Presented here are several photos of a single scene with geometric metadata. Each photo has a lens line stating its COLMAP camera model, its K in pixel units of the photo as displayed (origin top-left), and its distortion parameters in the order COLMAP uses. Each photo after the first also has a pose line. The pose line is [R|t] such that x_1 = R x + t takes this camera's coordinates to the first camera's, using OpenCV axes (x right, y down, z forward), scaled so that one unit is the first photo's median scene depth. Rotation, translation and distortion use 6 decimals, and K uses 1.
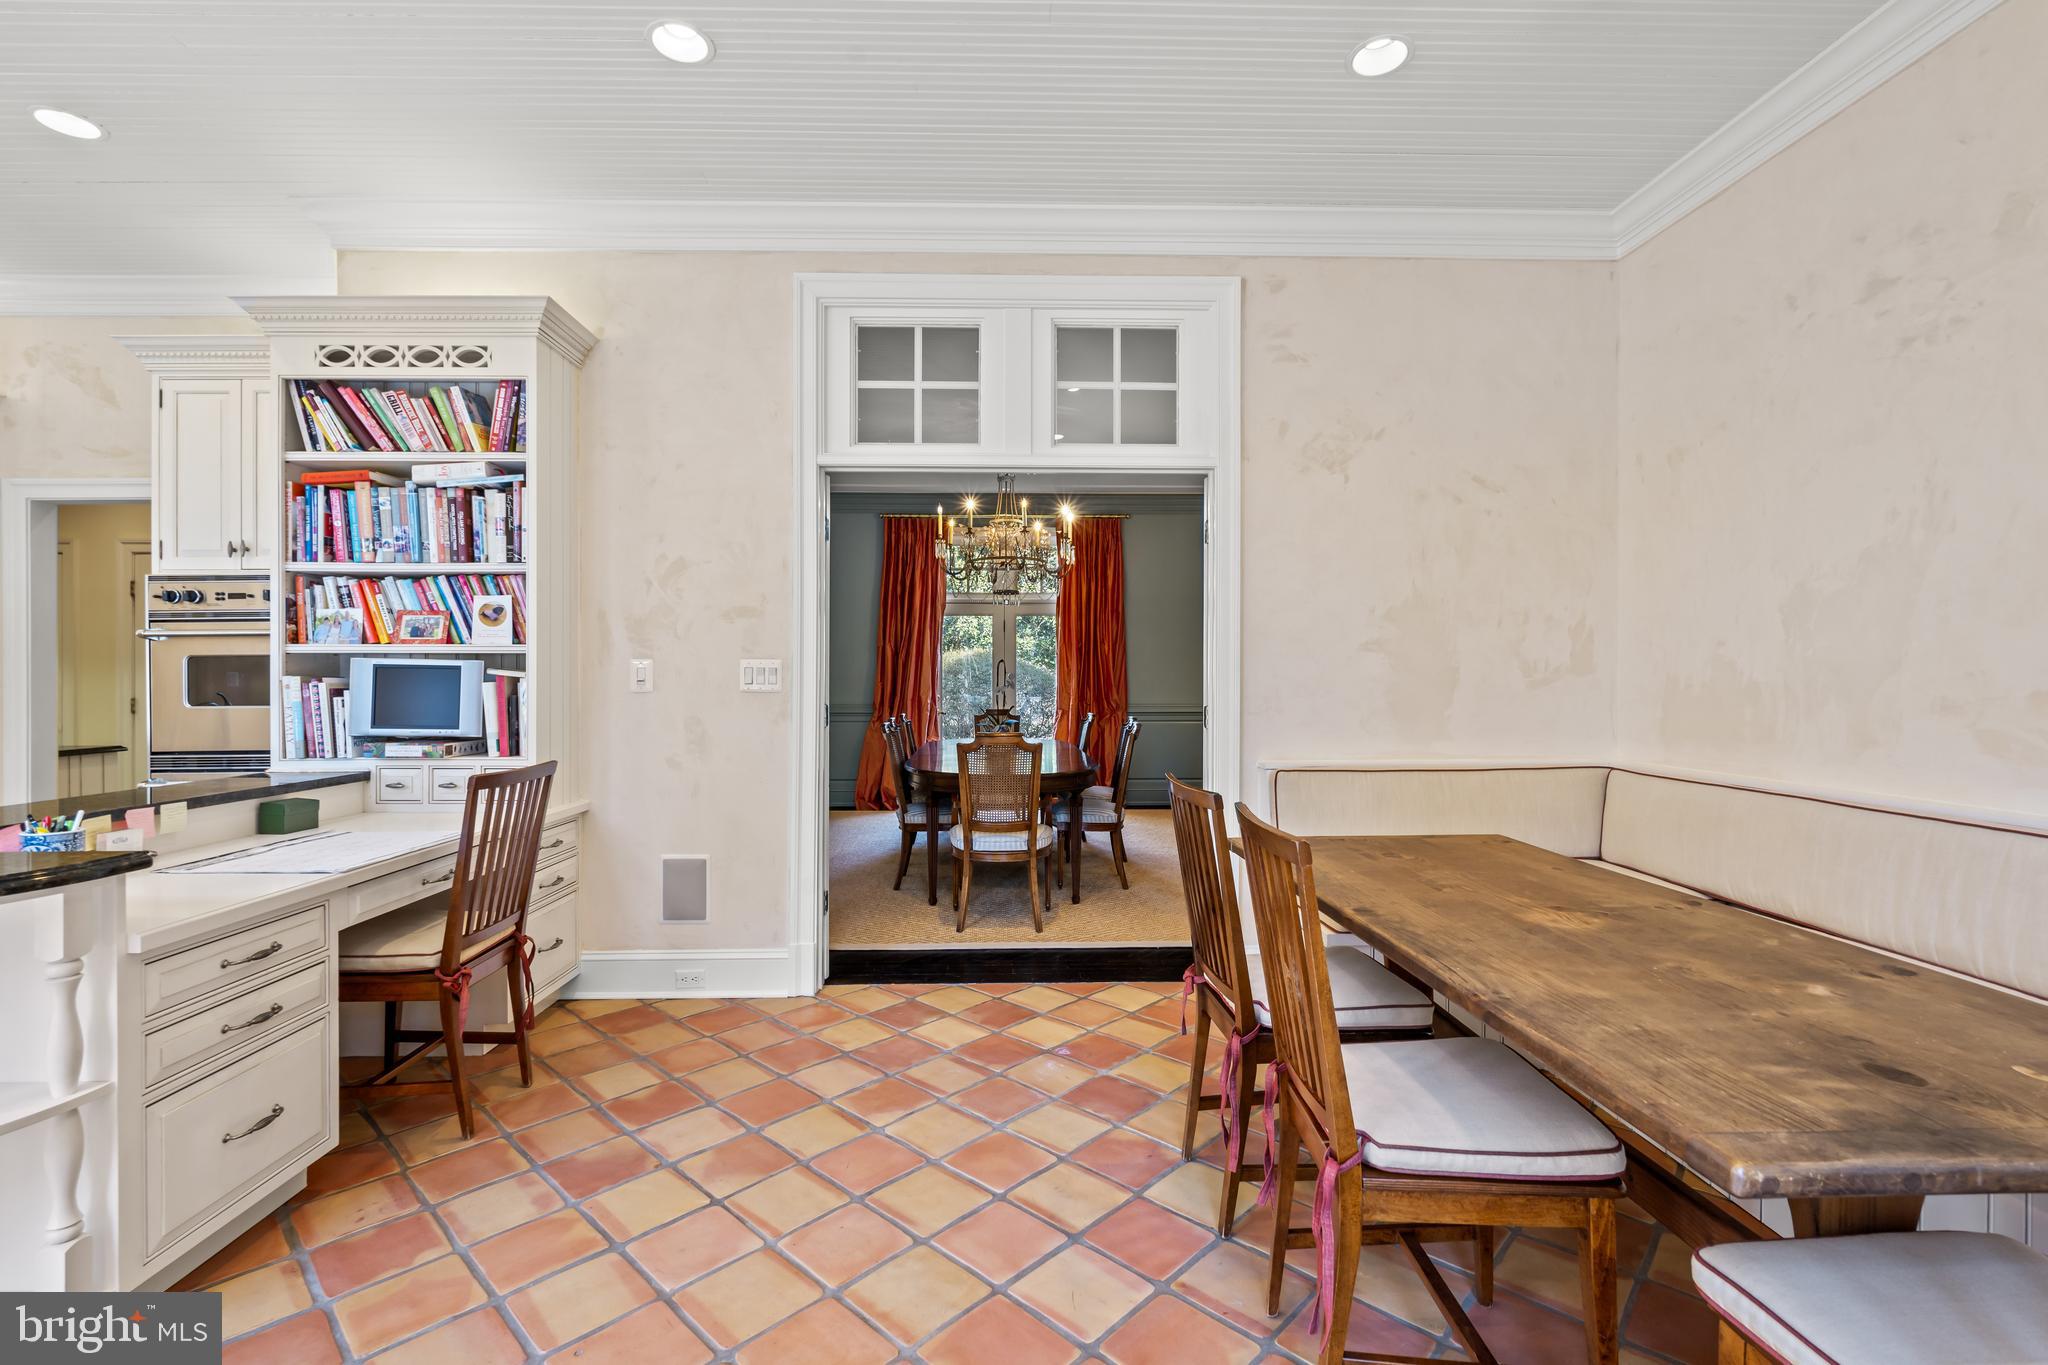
lens RADIAL K [[908.5, 0, 1024.0], [0, 908.5, 682.5], [0, 0, 1]] dist [-0.006289, 0.000402]
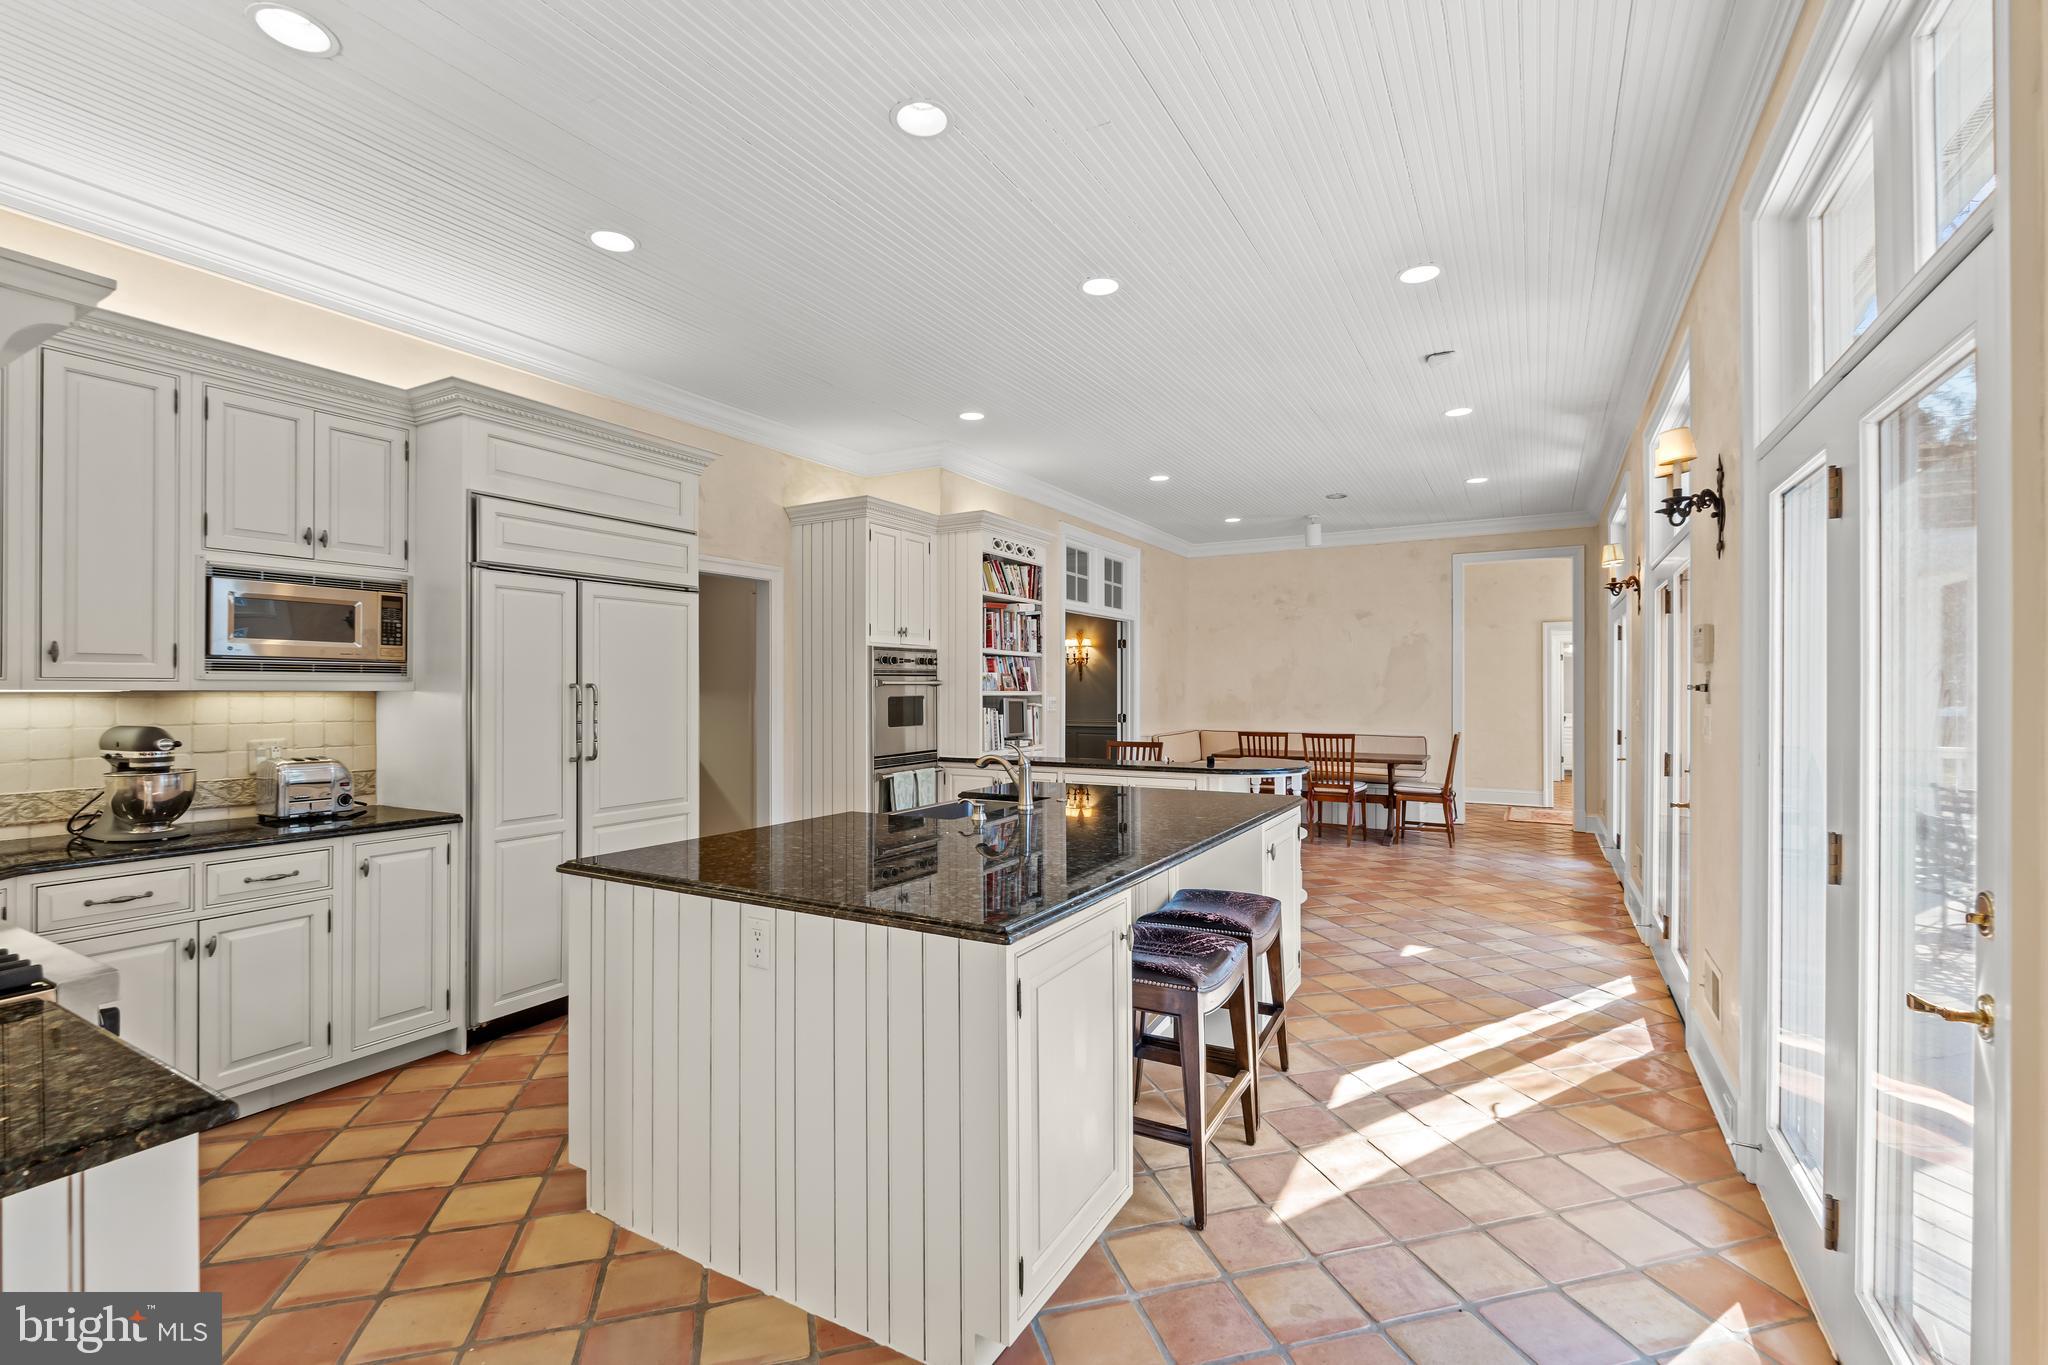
lens RADIAL K [[901.3, 0, 1024.0], [0, 901.3, 682.5], [0, 0, 1]] dist [0.001227, 0.000058]
pose [[0.520316, 0.010019, 0.853915, -2.348772], [0.003955, 0.999892, -0.014142, -0.033042], [-0.853964, 0.010736, 0.520221, -0.059537]]
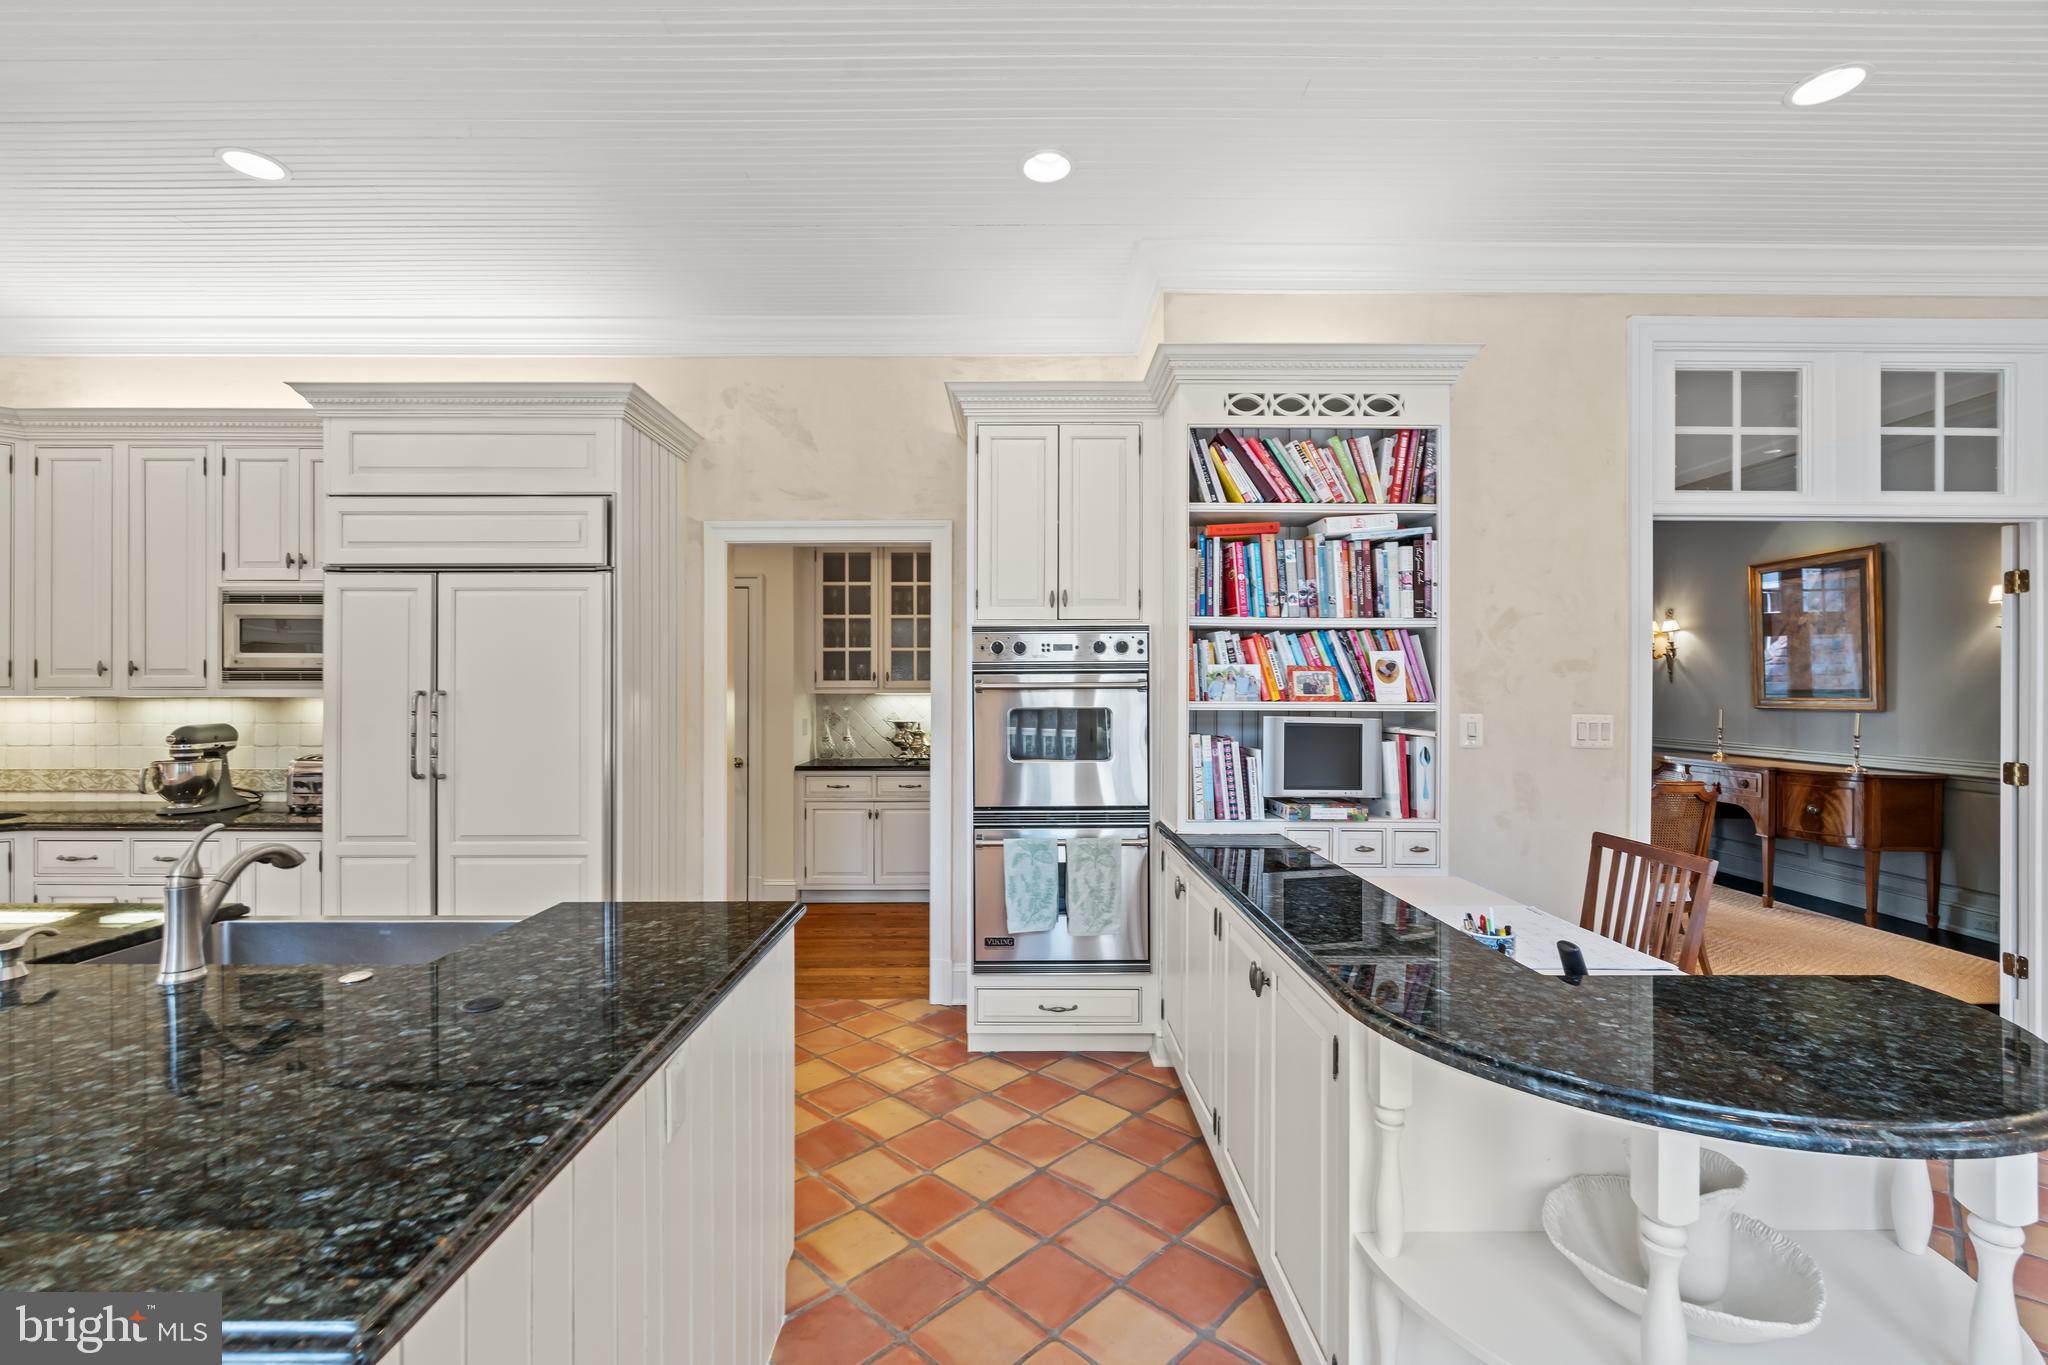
lens RADIAL K [[883.9, 0, 1024.0], [0, 883.9, 682.5], [0, 0, 1]] dist [-0.003864, -0.000387]
pose [[0.999782, 0.003645, -0.020578, -0.958952], [-0.003829, 0.999953, -0.008904, -0.052972], [0.020544, 0.008981, 0.999749, 0.051095]]
